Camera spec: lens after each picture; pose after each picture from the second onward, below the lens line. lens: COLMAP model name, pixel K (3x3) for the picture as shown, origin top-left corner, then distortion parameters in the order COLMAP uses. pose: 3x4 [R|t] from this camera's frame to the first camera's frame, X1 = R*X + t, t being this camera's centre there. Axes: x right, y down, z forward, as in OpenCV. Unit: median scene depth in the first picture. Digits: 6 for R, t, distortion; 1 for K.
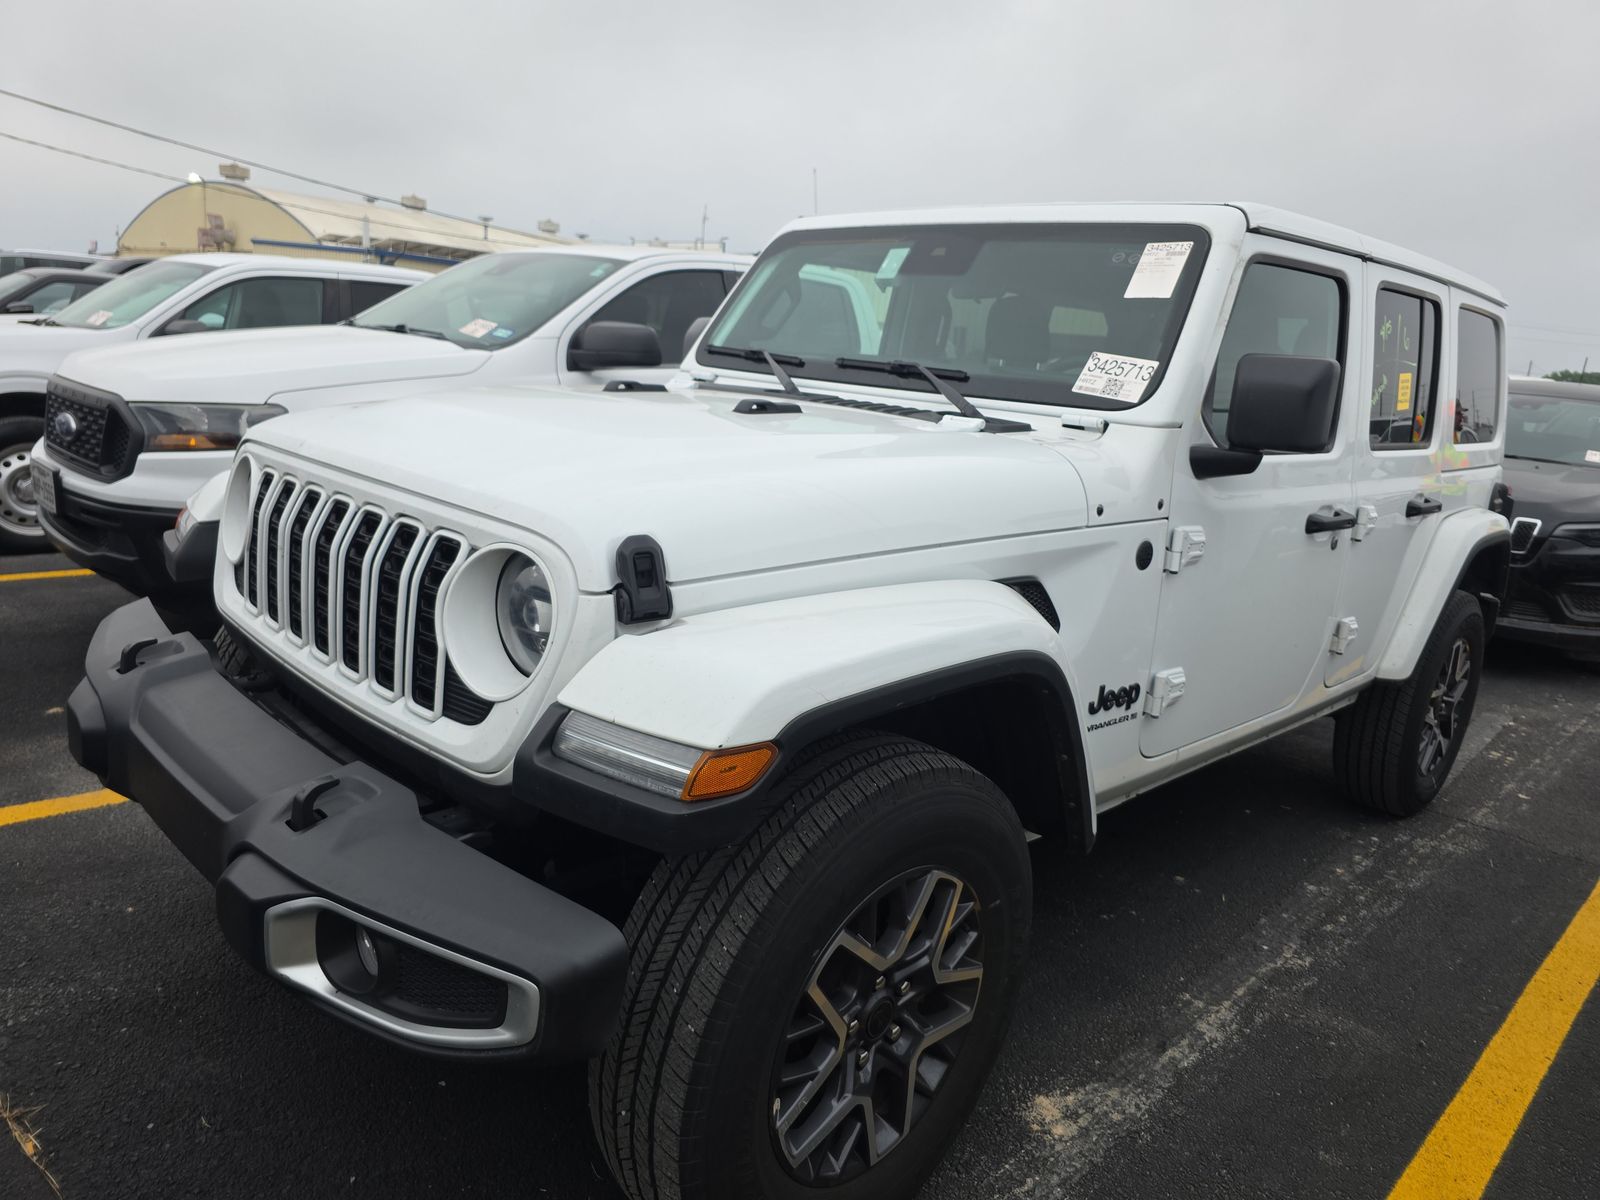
lens RADIAL K [[1123.1, 0, 804.7], [0, 1123.1, 600.2], [0, 0, 1]] dist [0.002394, -0.004623]
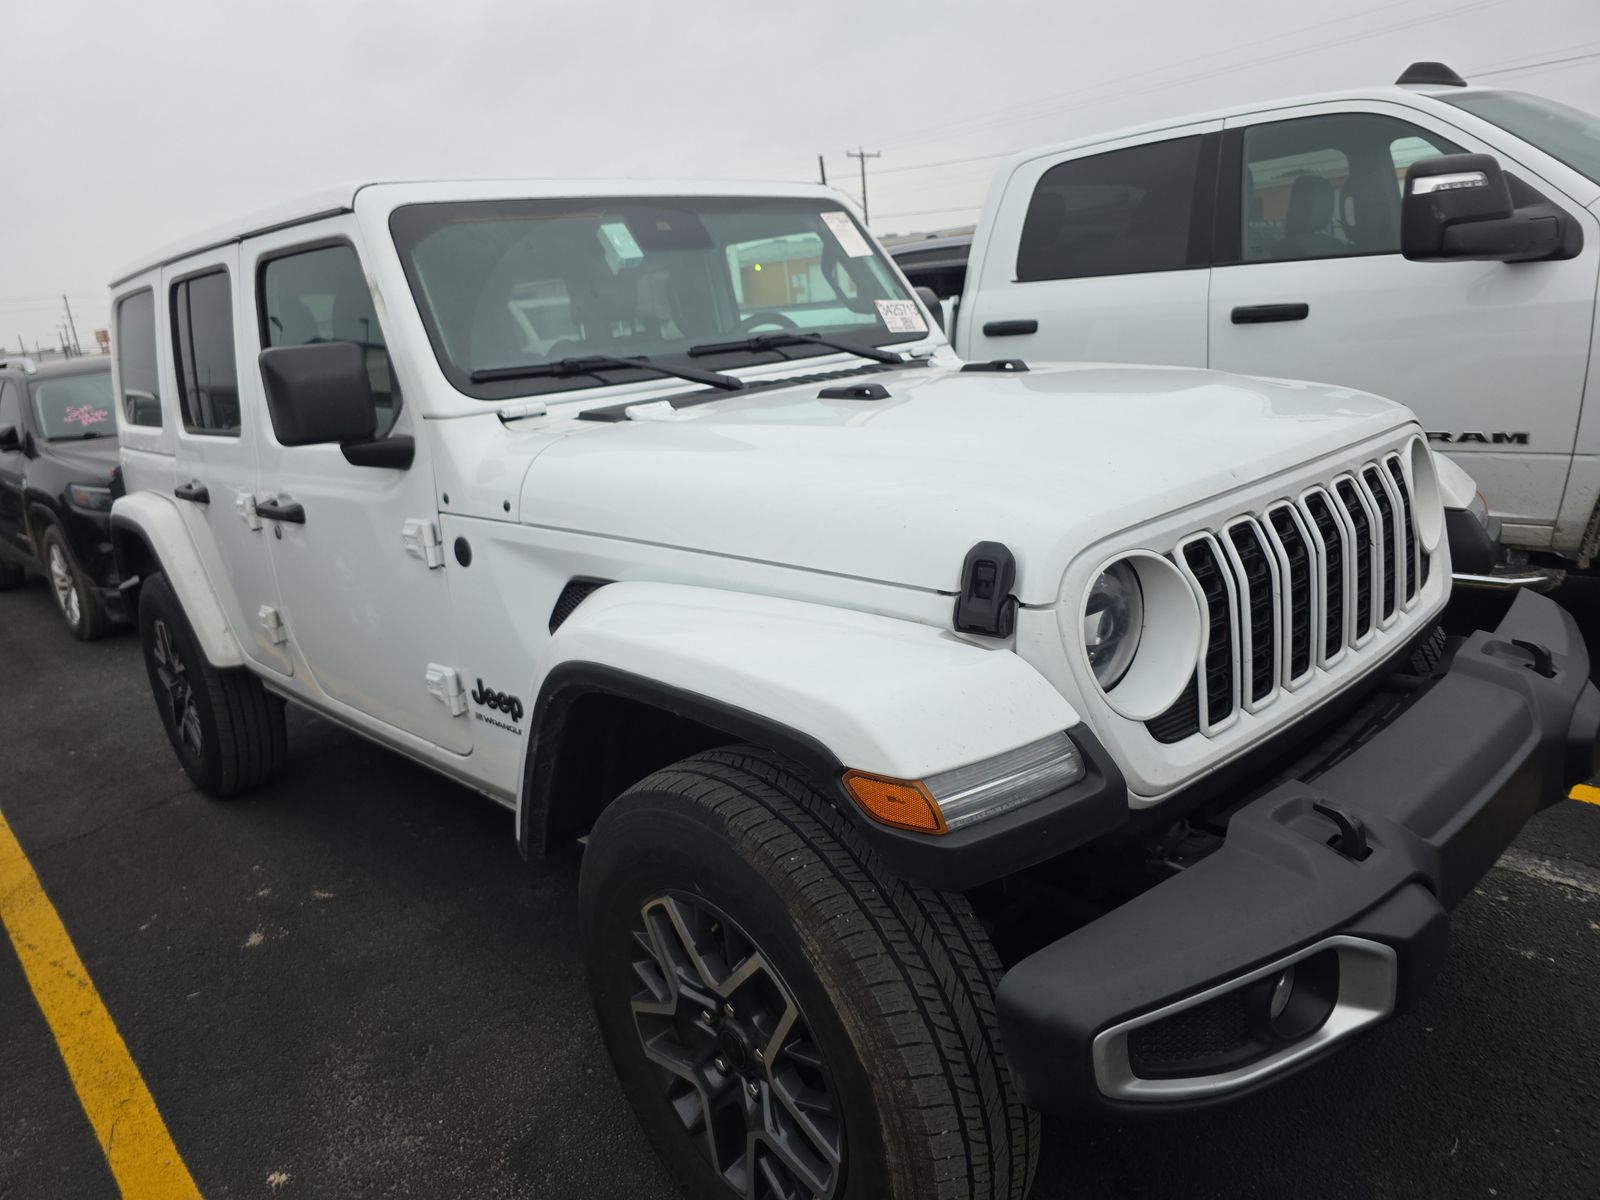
lens RADIAL K [[1100.3, 0, 800.0], [0, 1100.3, 600.0], [0, 0, 1]] dist [0.001273, 0.123807]
pose [[0.011923, -0.333629, 0.942629, -1.017222], [0.315706, 0.895733, 0.313037, -0.331423], [-0.948782, 0.293862, 0.116008, 1.027339]]
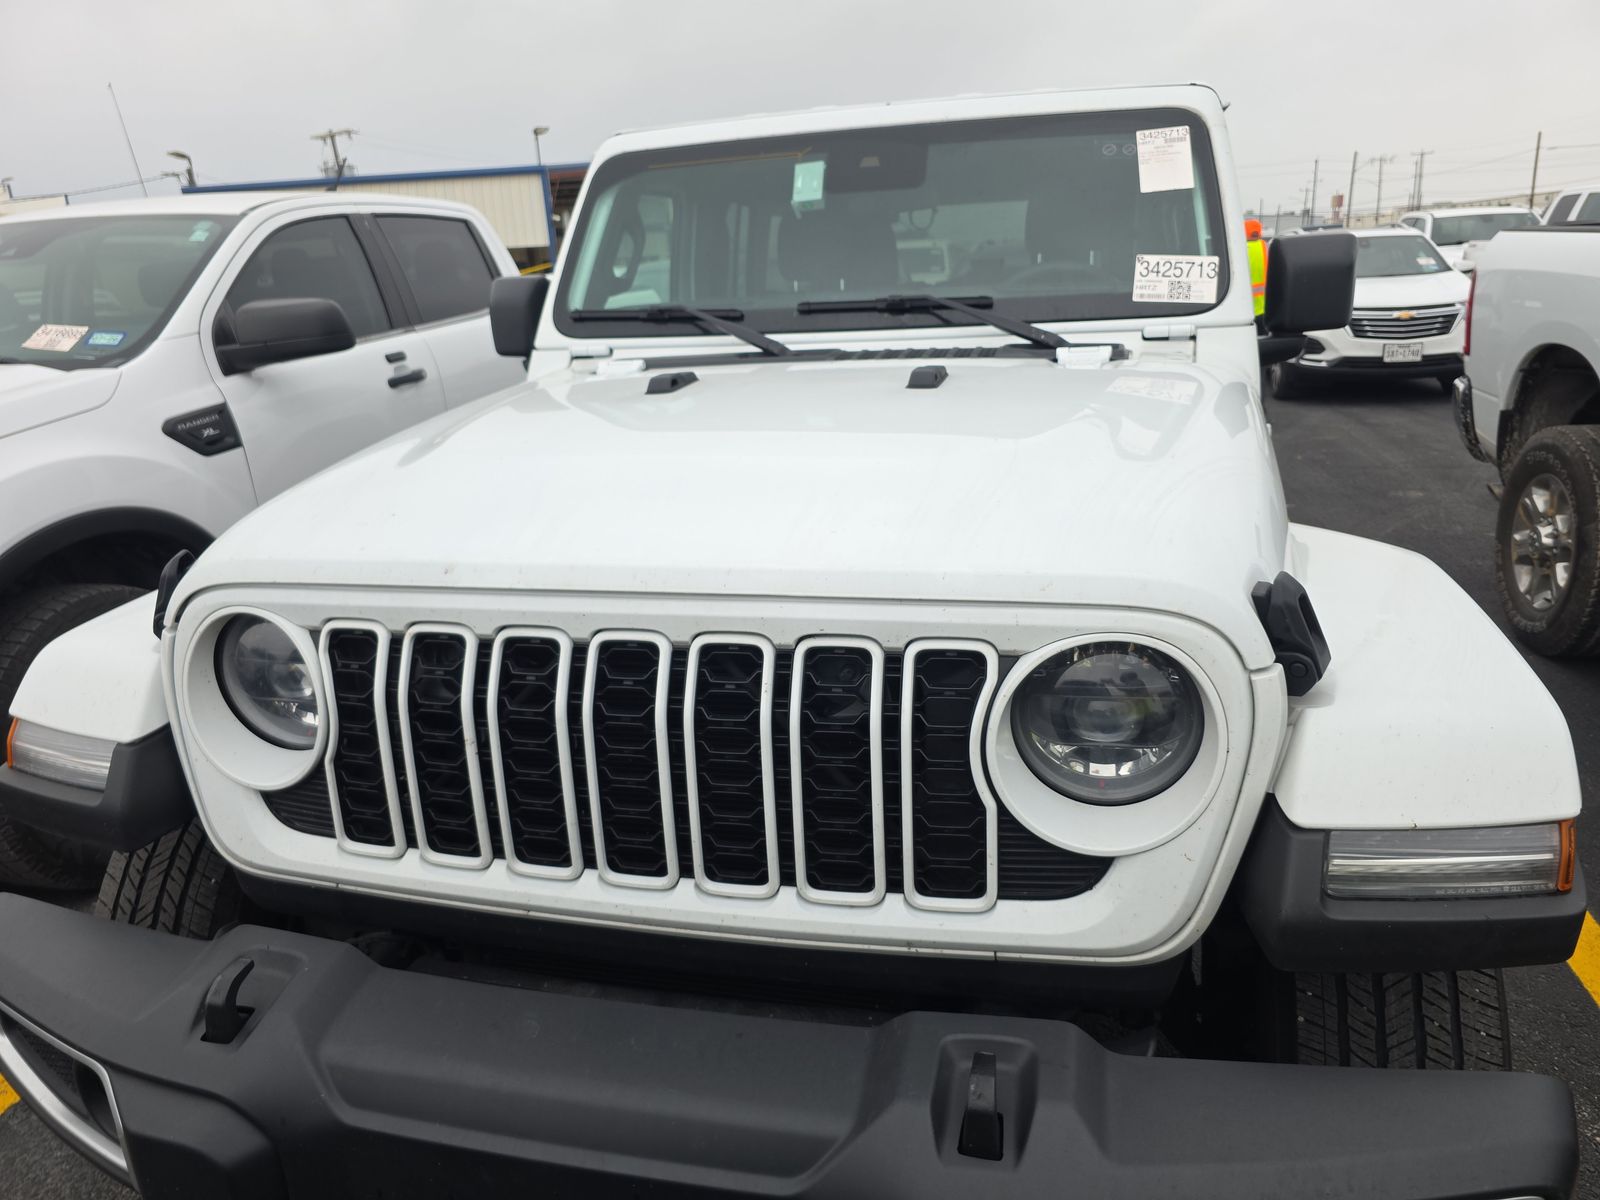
lens RADIAL K [[1123.1, 0, 804.7], [0, 1123.1, 600.2], [0, 0, 1]] dist [0.002394, -0.004623]
pose [[0.850809, -0.265448, 0.453500, -0.471631], [0.229540, 0.964077, 0.133665, -0.133020], [-0.472690, -0.009627, 0.881176, 0.308906]]
